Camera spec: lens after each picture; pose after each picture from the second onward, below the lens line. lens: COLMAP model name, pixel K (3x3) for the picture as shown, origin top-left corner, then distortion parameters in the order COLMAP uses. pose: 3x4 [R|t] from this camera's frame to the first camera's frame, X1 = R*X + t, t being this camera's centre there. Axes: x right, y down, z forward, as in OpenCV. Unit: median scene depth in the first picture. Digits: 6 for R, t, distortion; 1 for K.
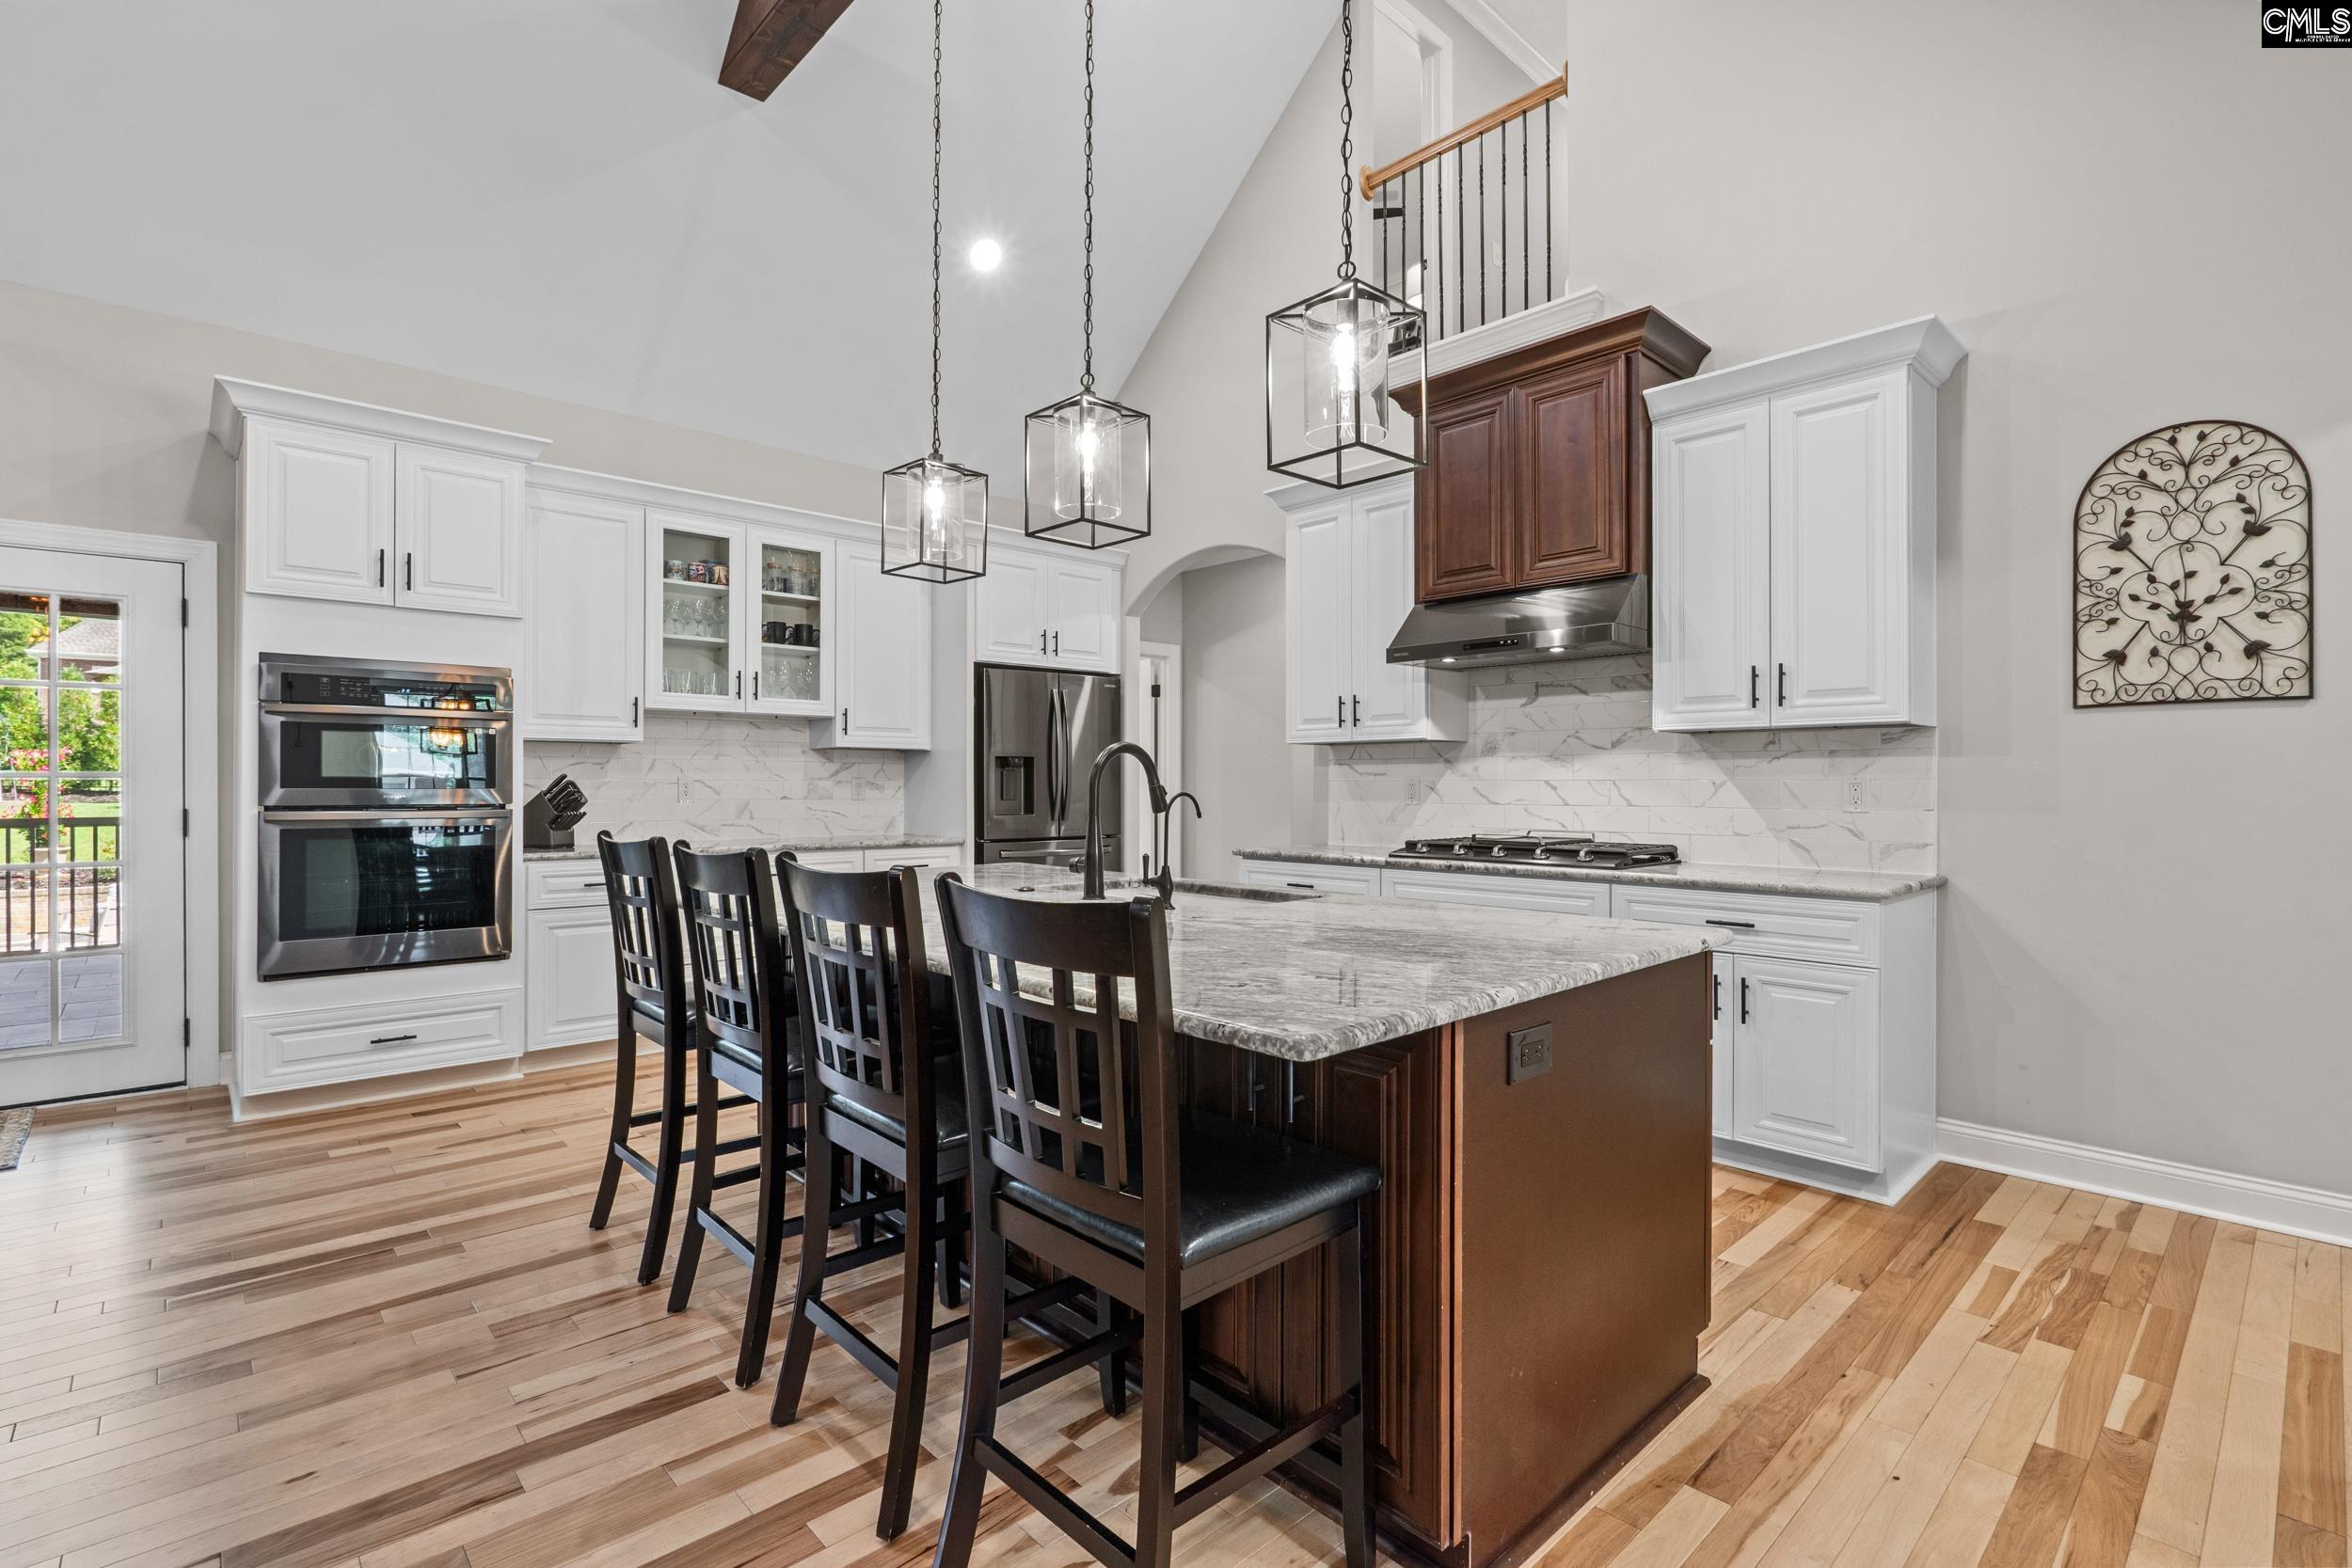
lens RADIAL K [[1083.7, 0, 1174.8], [0, 1083.7, 779.8], [0, 0, 1]] dist [-0.000381, -0.000040]
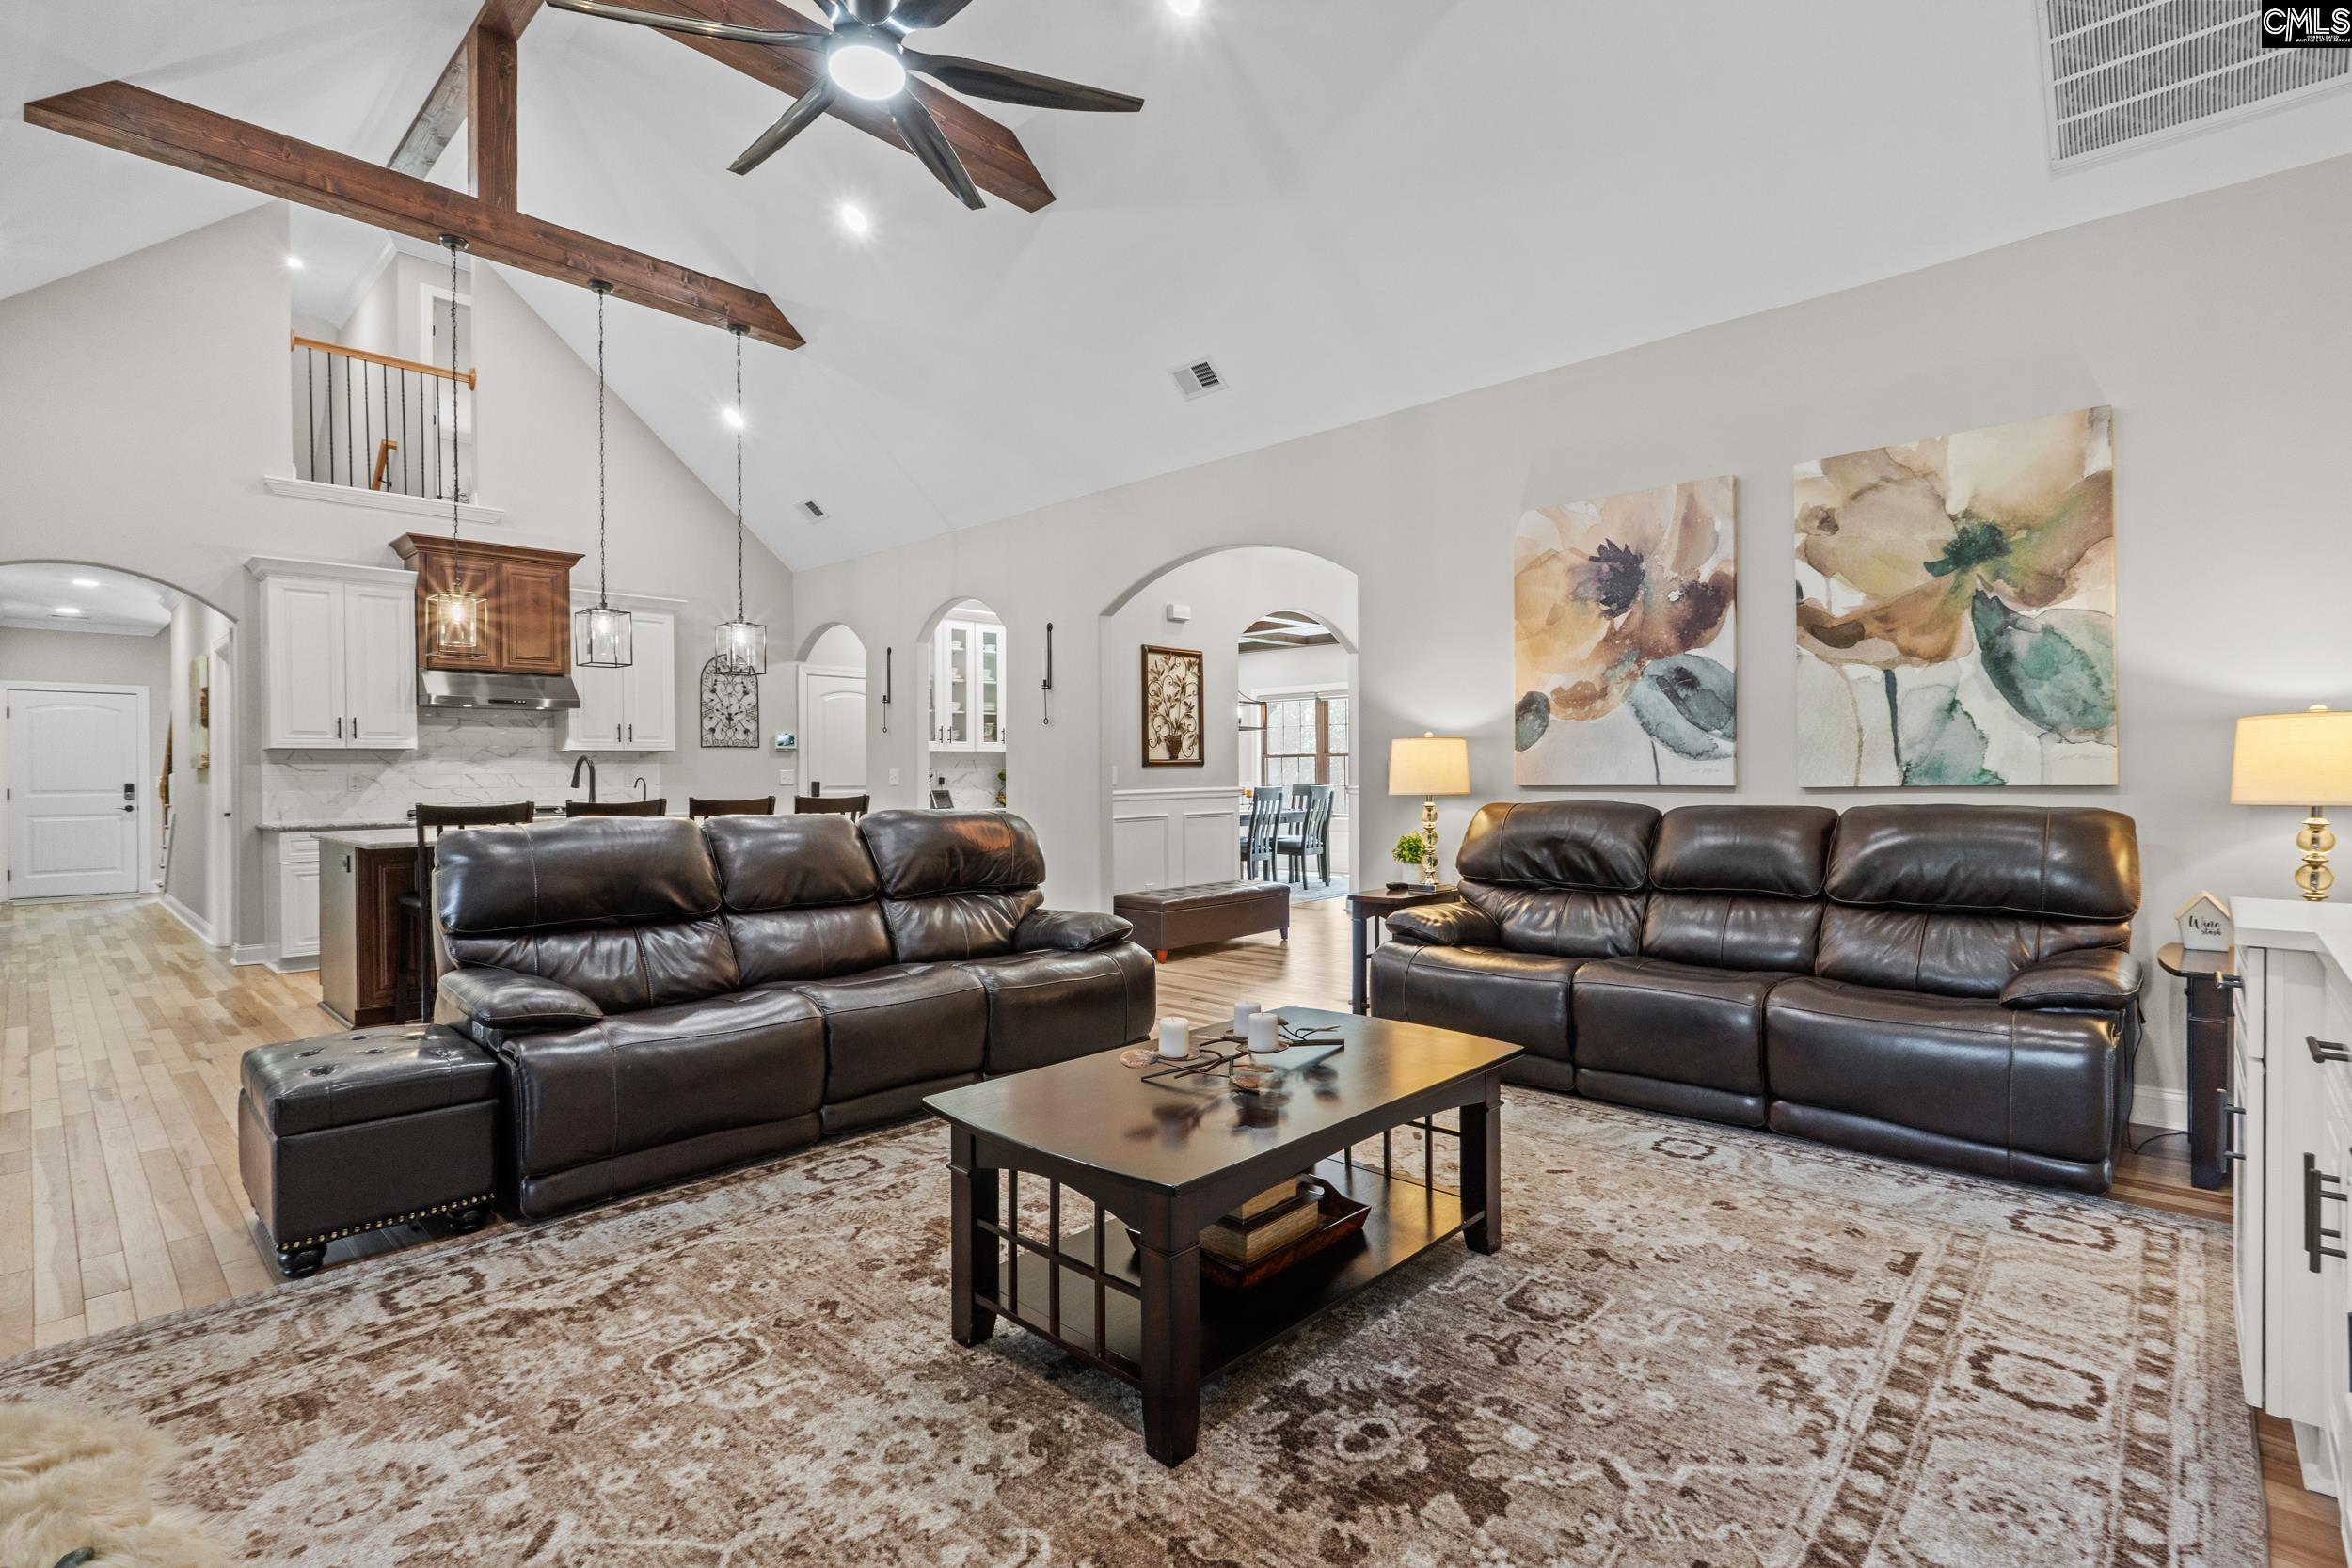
lens RADIAL K [[1083.7, 0, 1173.8], [0, 1083.7, 778.6], [0, 0, 1]] dist [-0.000381, -0.000040]
pose [[-0.069003, -0.010201, 0.997564, -2.101085], [0.001589, 0.999945, 0.010335, -0.012318], [-0.997615, 0.002298, -0.068983, -0.023331]]
